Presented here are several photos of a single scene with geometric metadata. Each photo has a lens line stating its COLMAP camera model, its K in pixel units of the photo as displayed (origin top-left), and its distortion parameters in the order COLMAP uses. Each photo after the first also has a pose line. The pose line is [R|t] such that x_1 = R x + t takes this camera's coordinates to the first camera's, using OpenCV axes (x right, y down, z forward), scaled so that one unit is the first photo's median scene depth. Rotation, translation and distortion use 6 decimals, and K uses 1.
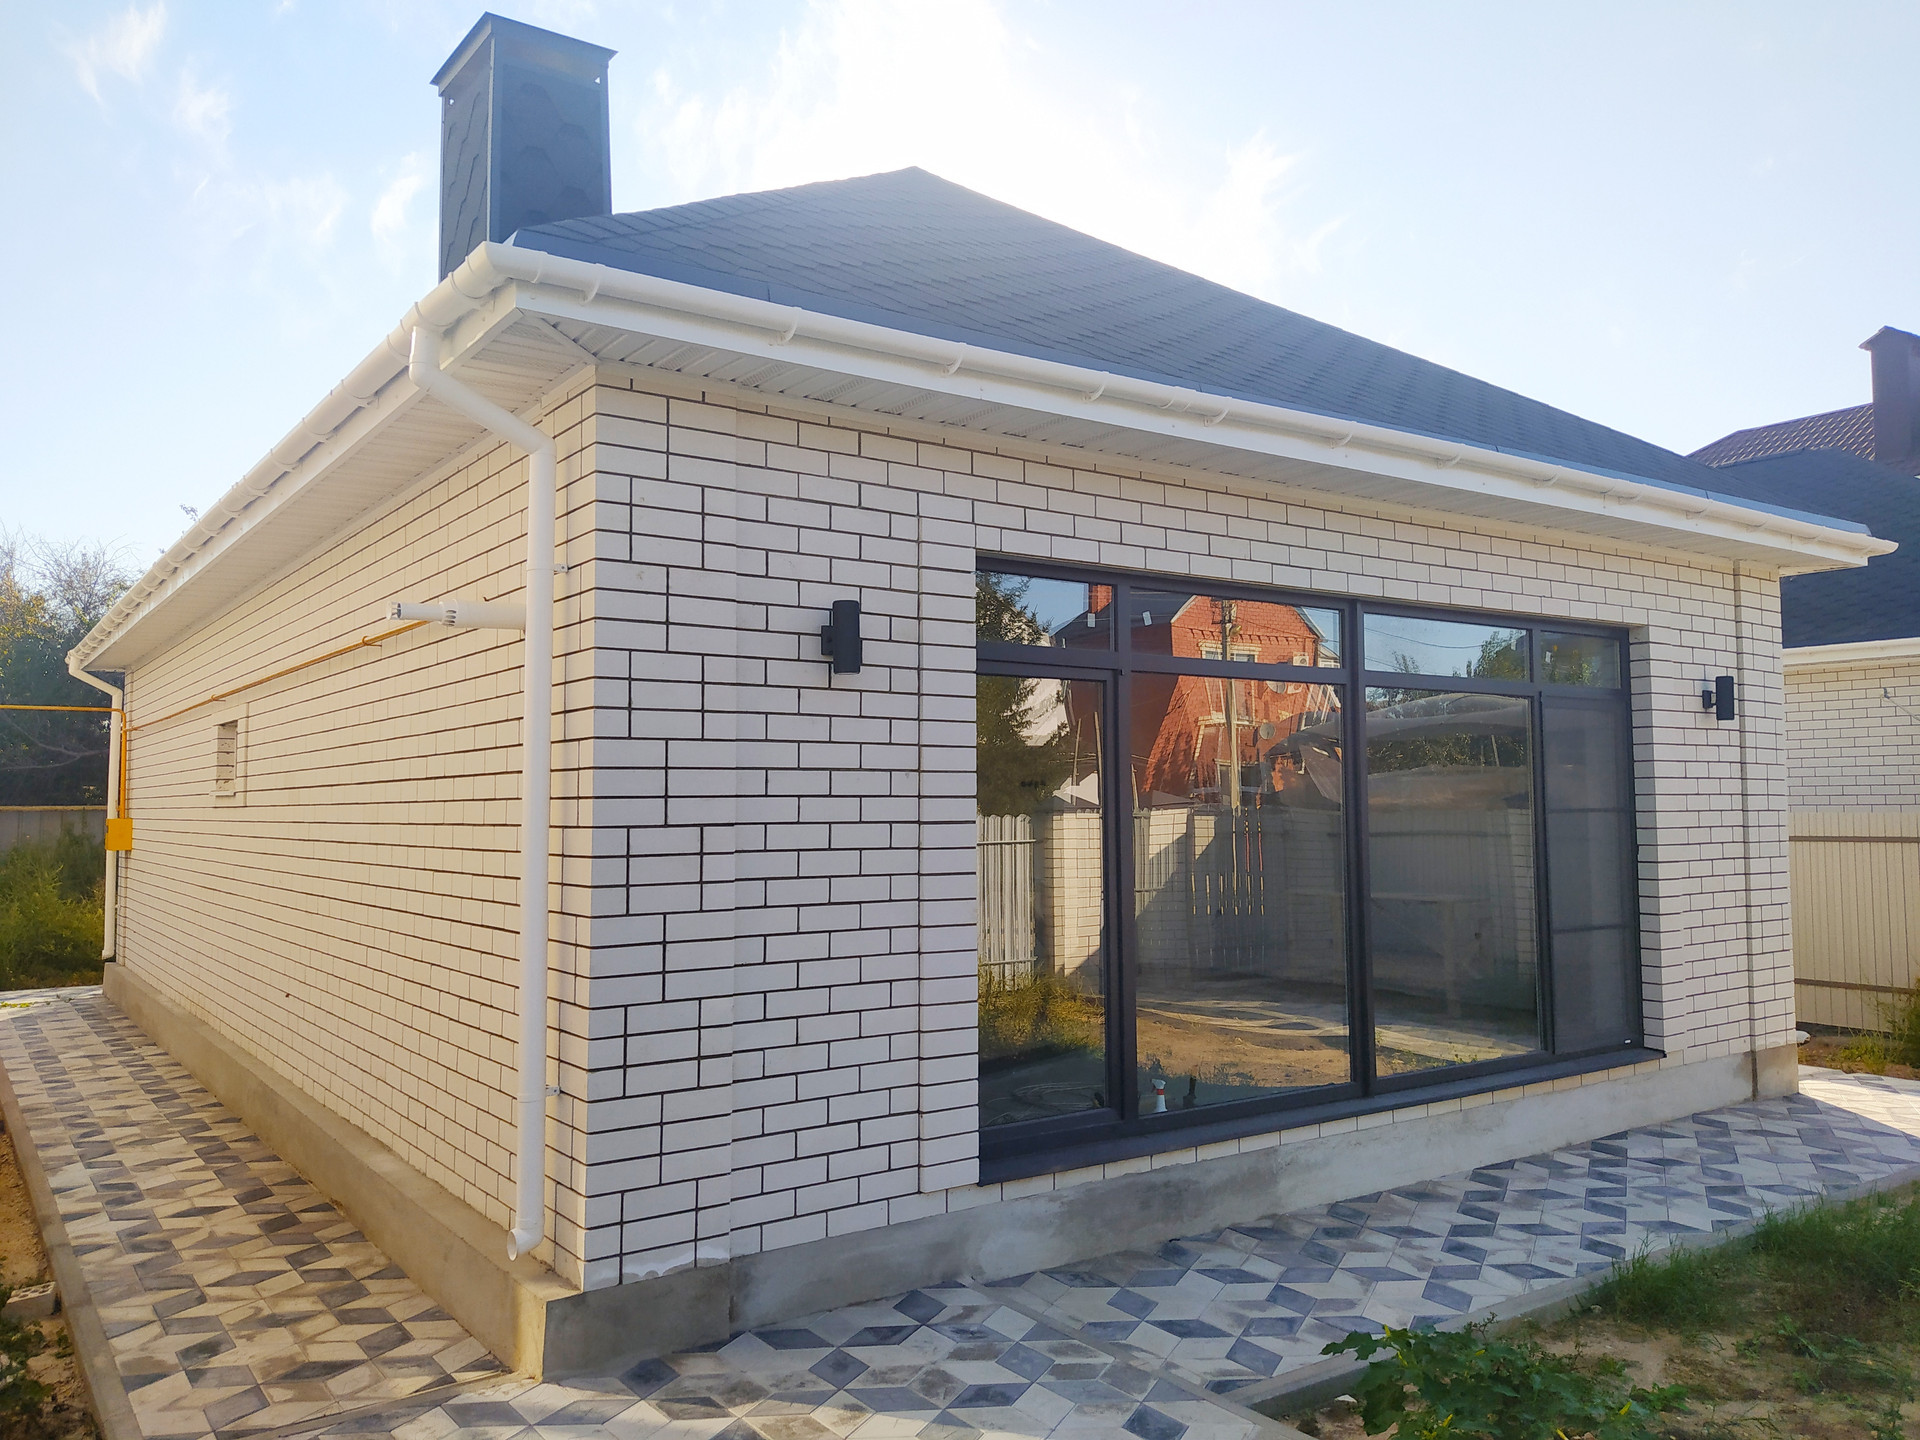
lens RADIAL K [[1409.4, 0, 931.1], [0, 1409.4, 712.5], [0, 0, 1]] dist [0.110918, -0.156800]
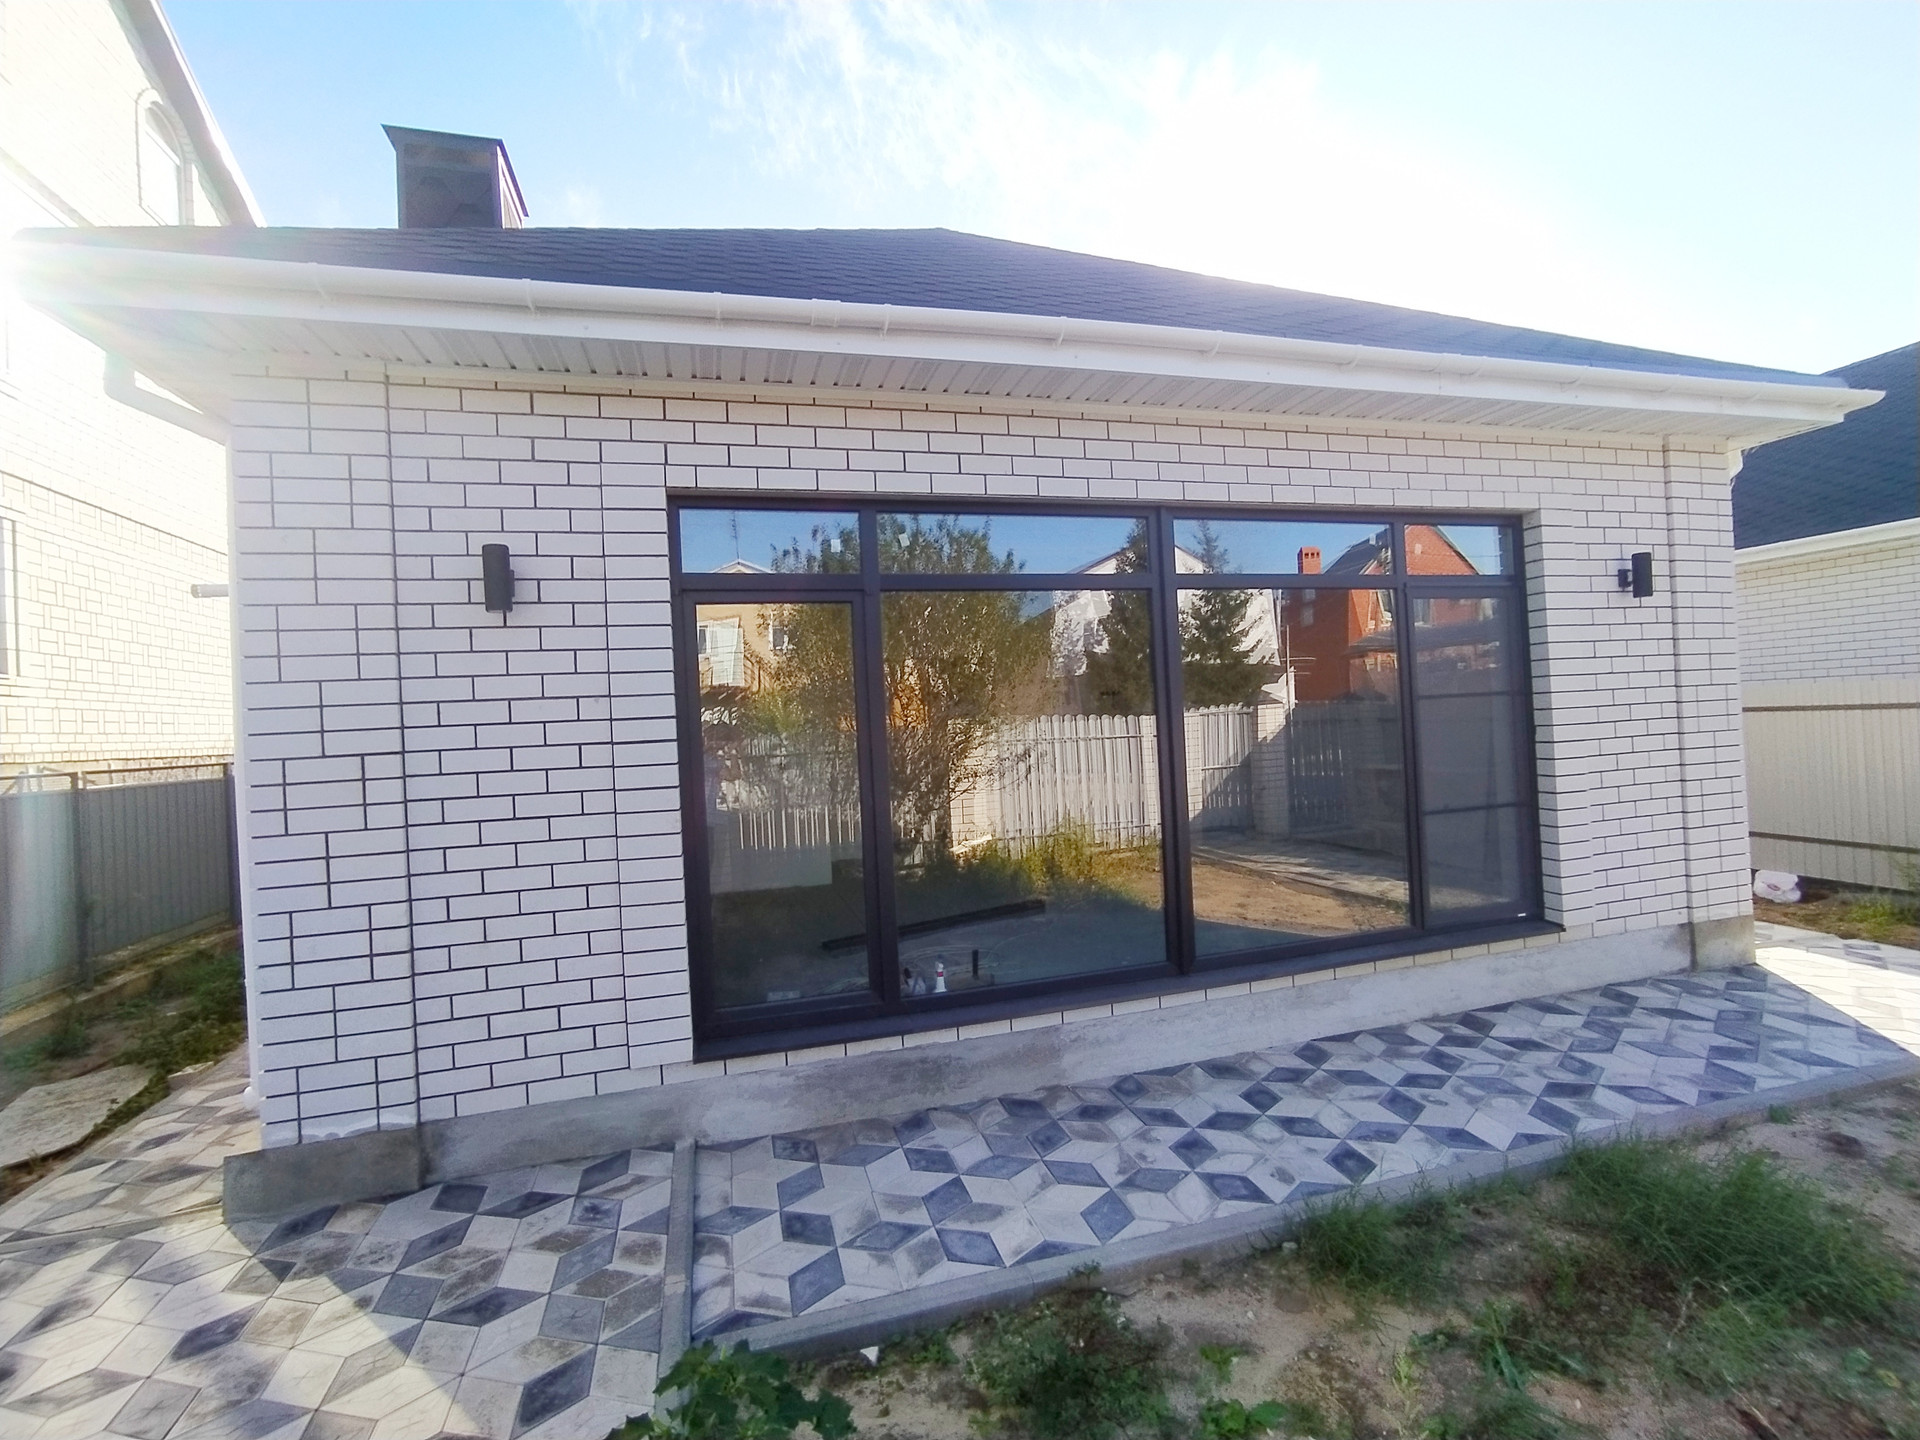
lens RADIAL K [[854.0, 0, 966.3], [0, 854.0, 713.3], [0, 0, 1]] dist [-0.022875, 0.014937]
pose [[0.946514, -0.044572, -0.319568, 0.414919], [0.065131, 0.996418, 0.053933, 0.033243], [0.316020, -0.071863, 0.946027, 0.411048]]
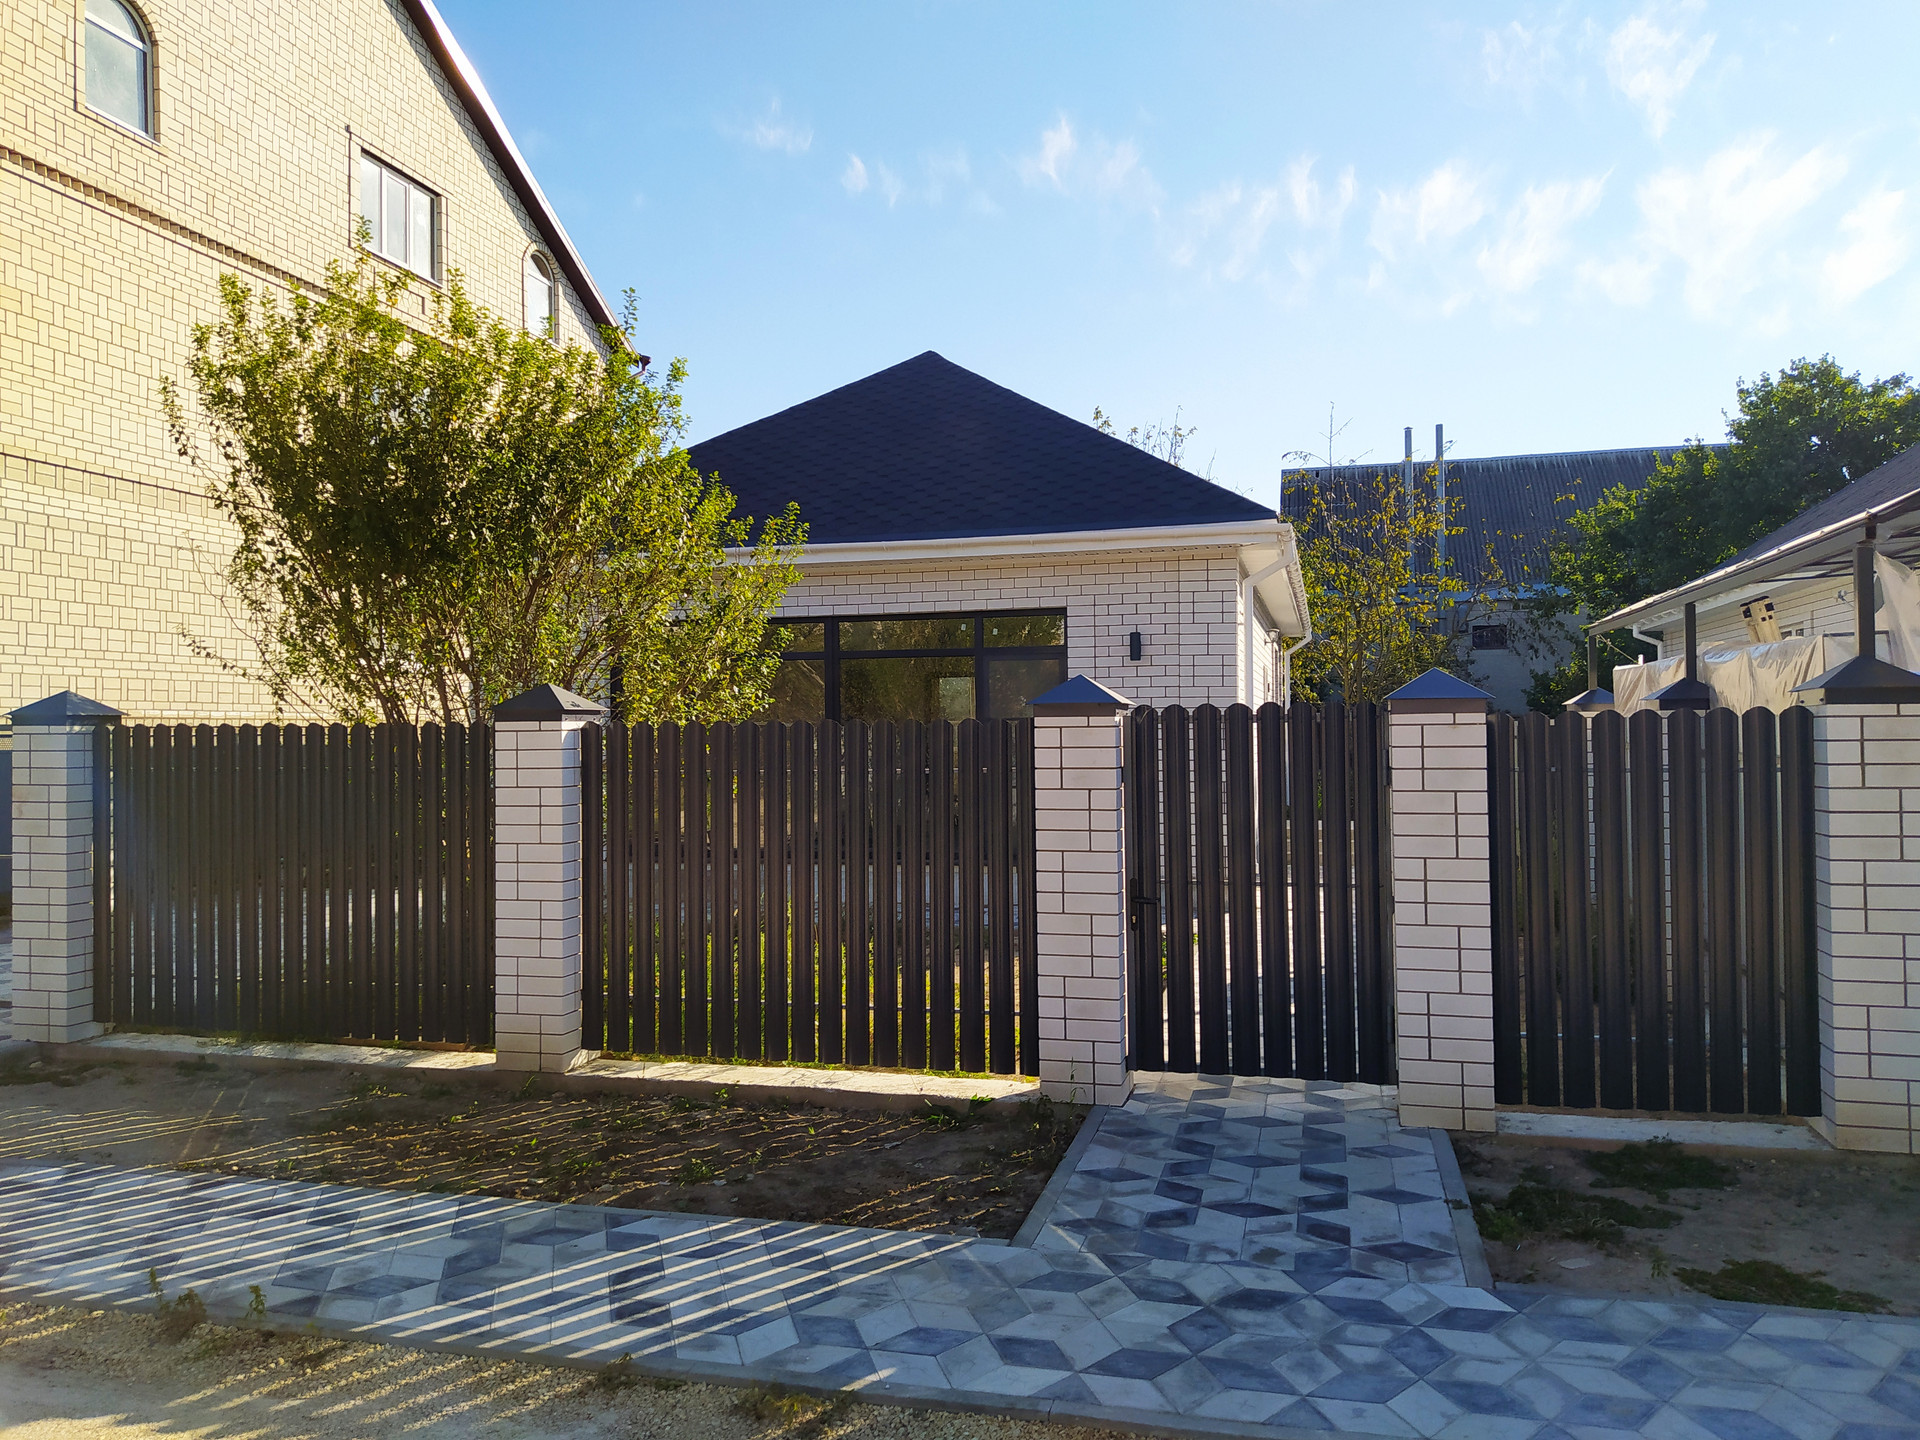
lens RADIAL K [[1409.4, 0, 931.1], [0, 1409.4, 712.5], [0, 0, 1]] dist [0.110918, -0.156800]
pose [[0.636372, -0.008527, -0.771335, 2.249182], [0.054893, 0.997904, 0.034256, -0.004332], [0.769426, -0.064141, 0.635507, -0.186895]]
